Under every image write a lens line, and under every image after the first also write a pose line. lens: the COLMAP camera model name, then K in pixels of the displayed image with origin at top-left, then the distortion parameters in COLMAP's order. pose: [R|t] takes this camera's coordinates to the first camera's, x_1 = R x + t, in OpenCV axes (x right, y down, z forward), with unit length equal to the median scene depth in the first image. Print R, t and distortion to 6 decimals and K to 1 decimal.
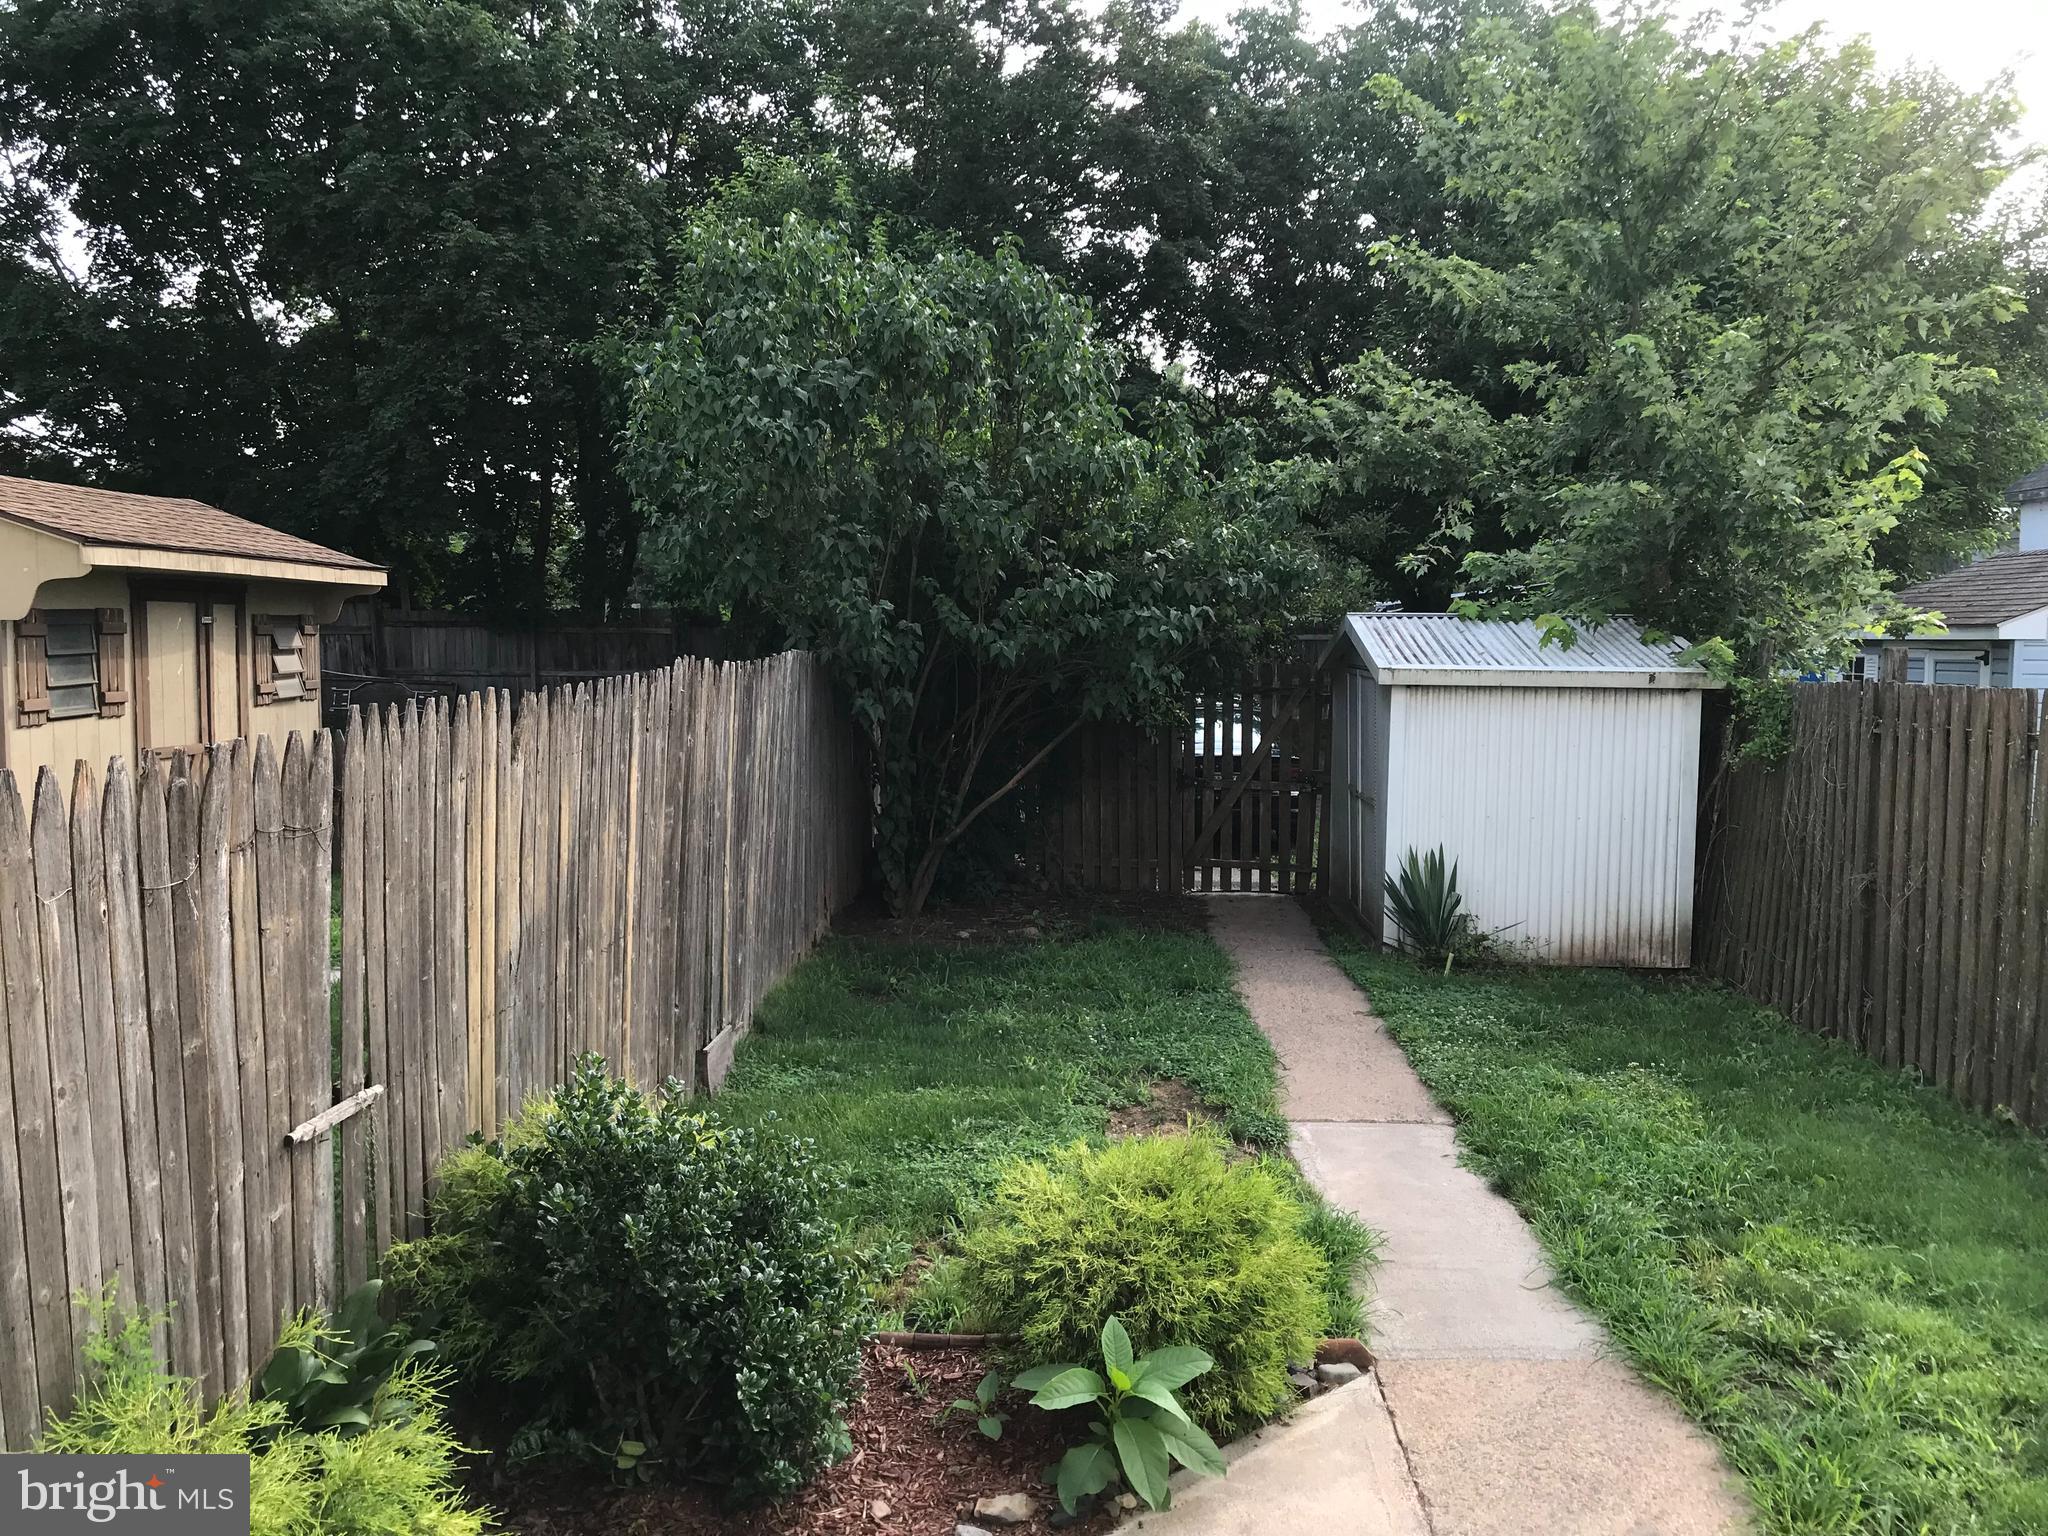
lens RADIAL K [[1686.5, 0, 1026.5], [0, 1686.5, 752.3], [0, 0, 1]] dist [0.043618, -0.054317]
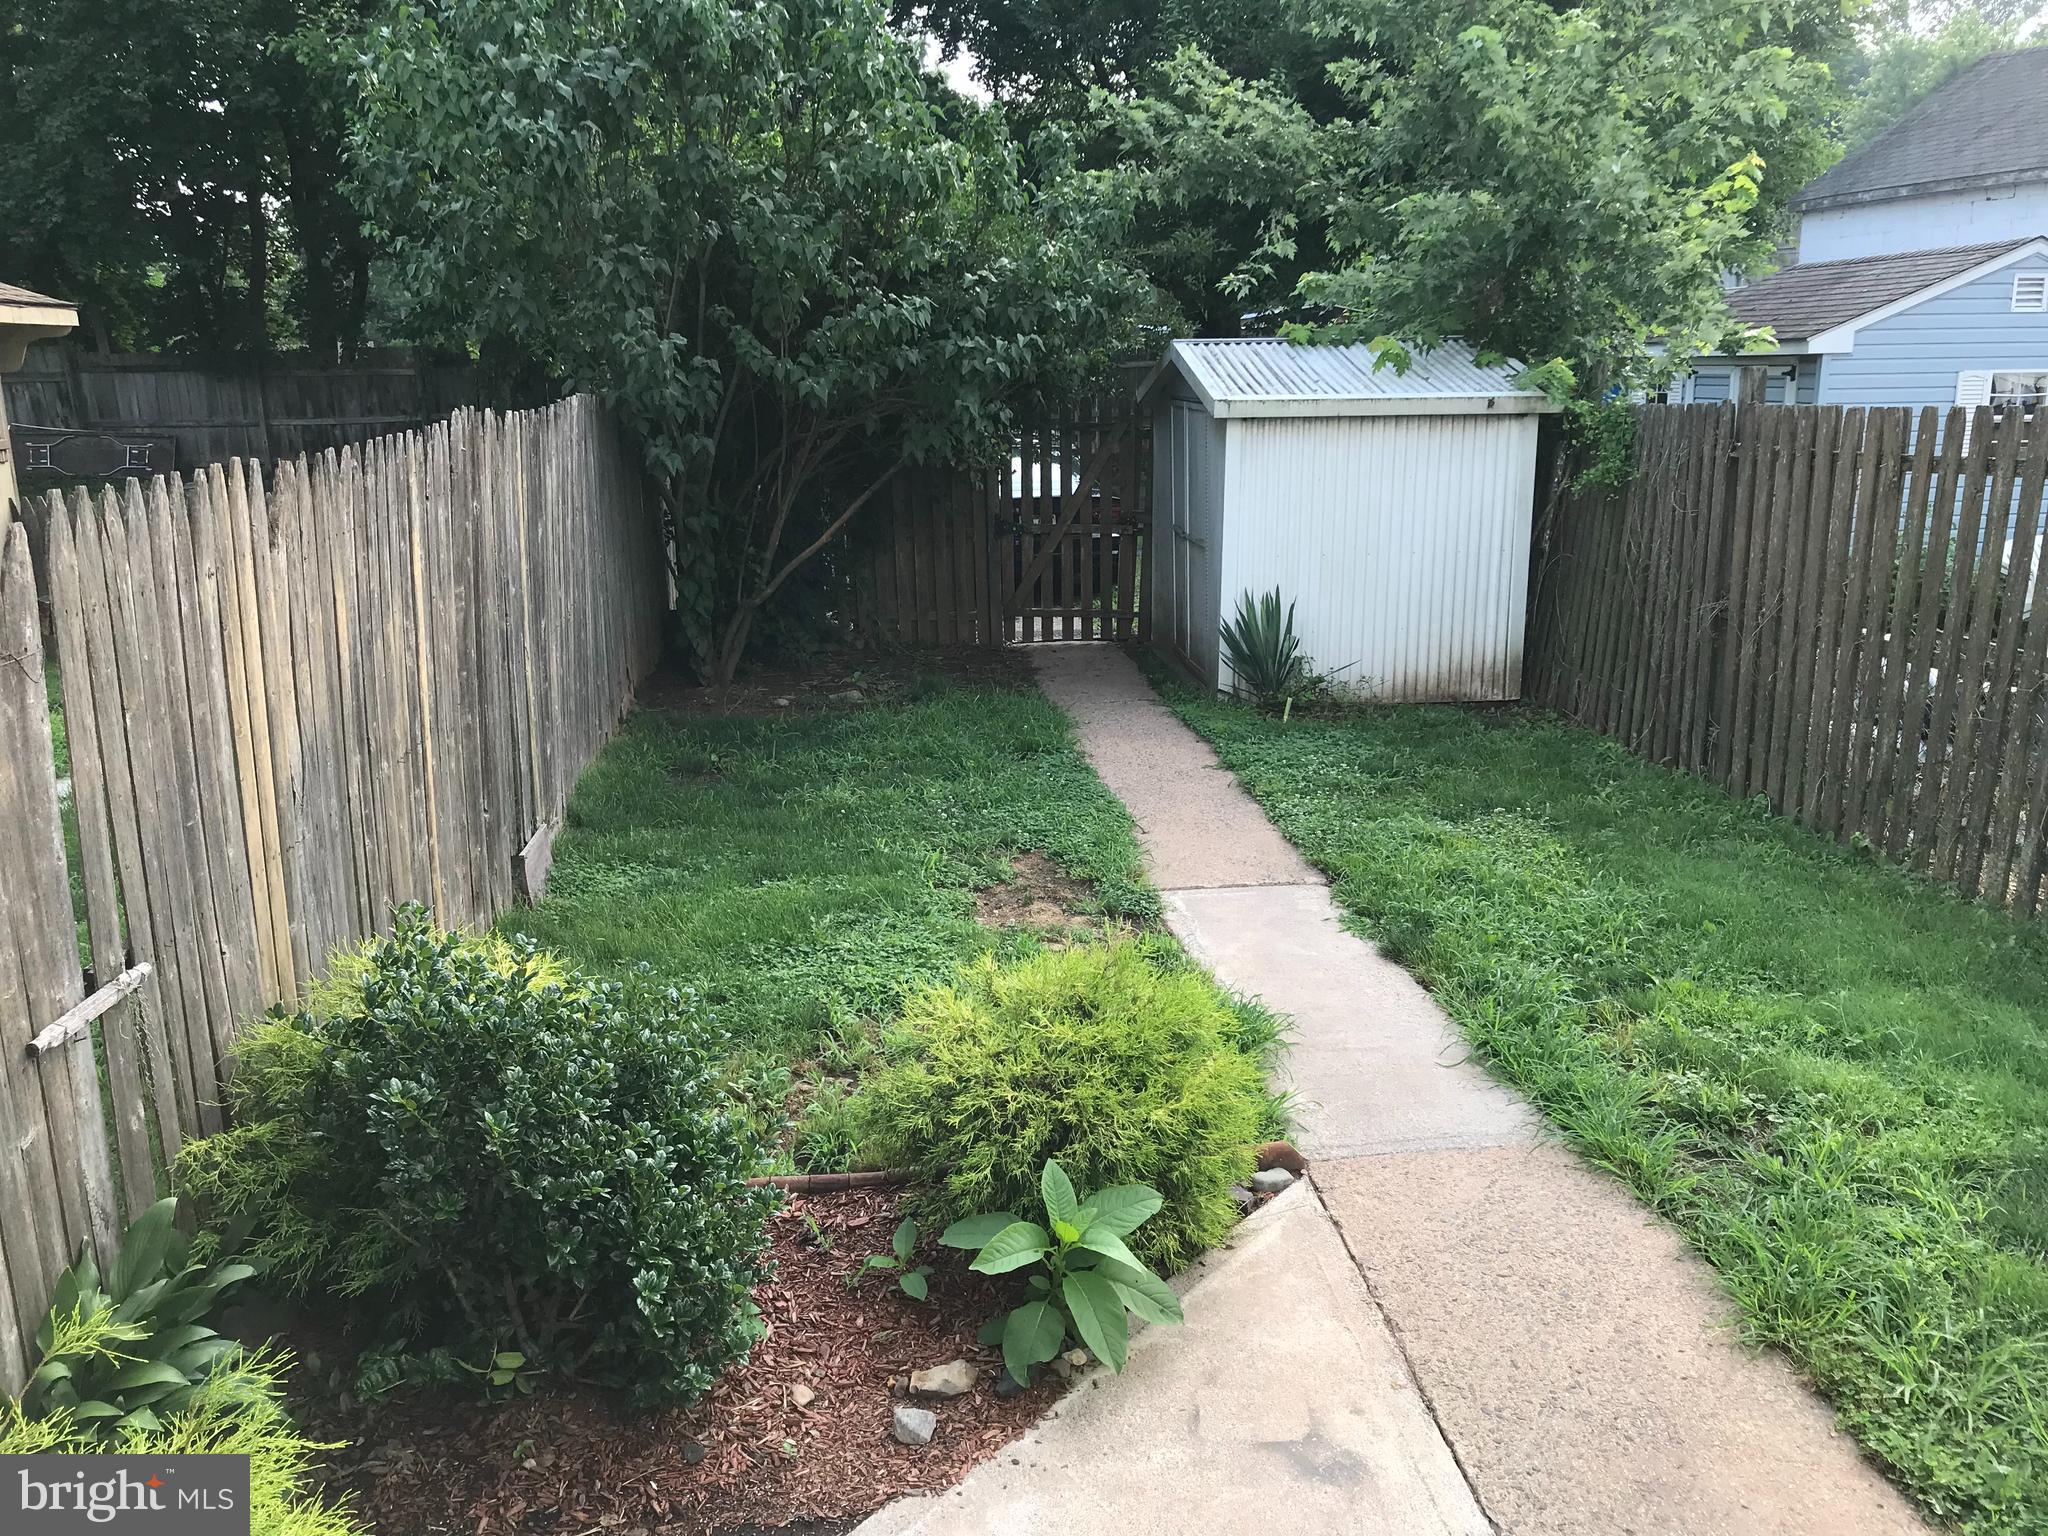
lens RADIAL K [[1686.5, 0, 1026.5], [0, 1686.5, 752.3], [0, 0, 1]] dist [0.043618, -0.054317]
pose [[0.990555, -0.049911, 0.127710, -0.026210], [0.029526, 0.987189, 0.156799, -0.007314], [-0.133900, -0.151547, 0.979339, 0.067444]]
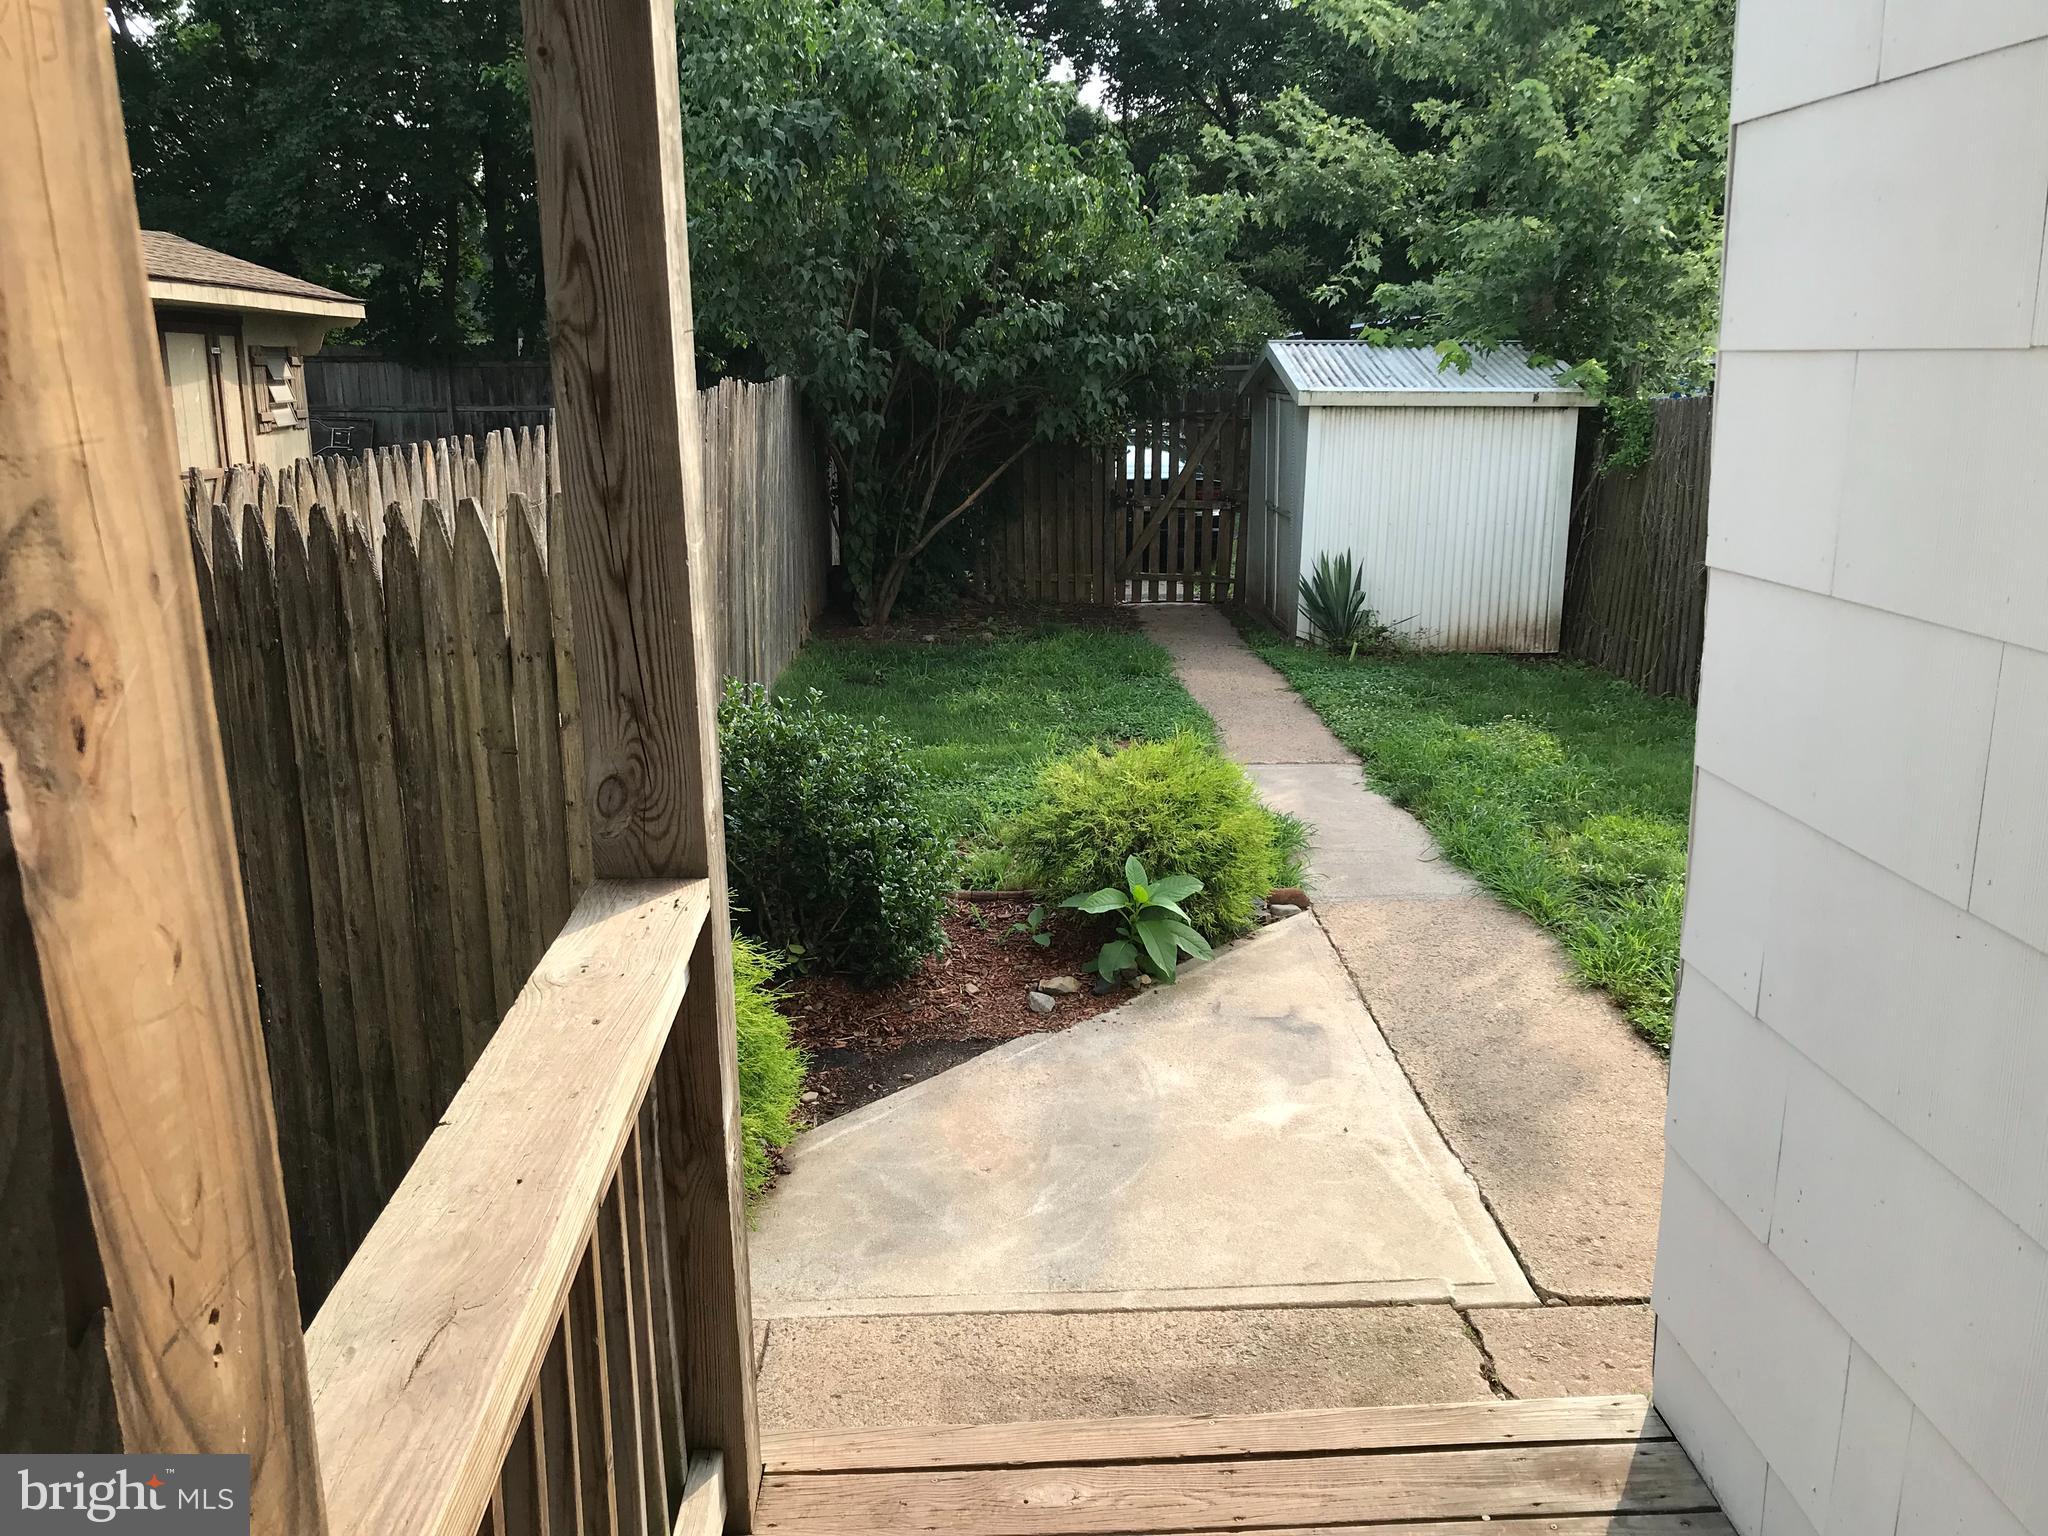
lens RADIAL K [[1686.5, 0, 1026.5], [0, 1686.5, 752.3], [0, 0, 1]] dist [0.043618, -0.054317]
pose [[0.997867, -0.019823, 0.062200, -0.048734], [0.010153, 0.988315, 0.152086, 0.015655], [-0.064488, -0.151130, 0.986408, -0.139578]]
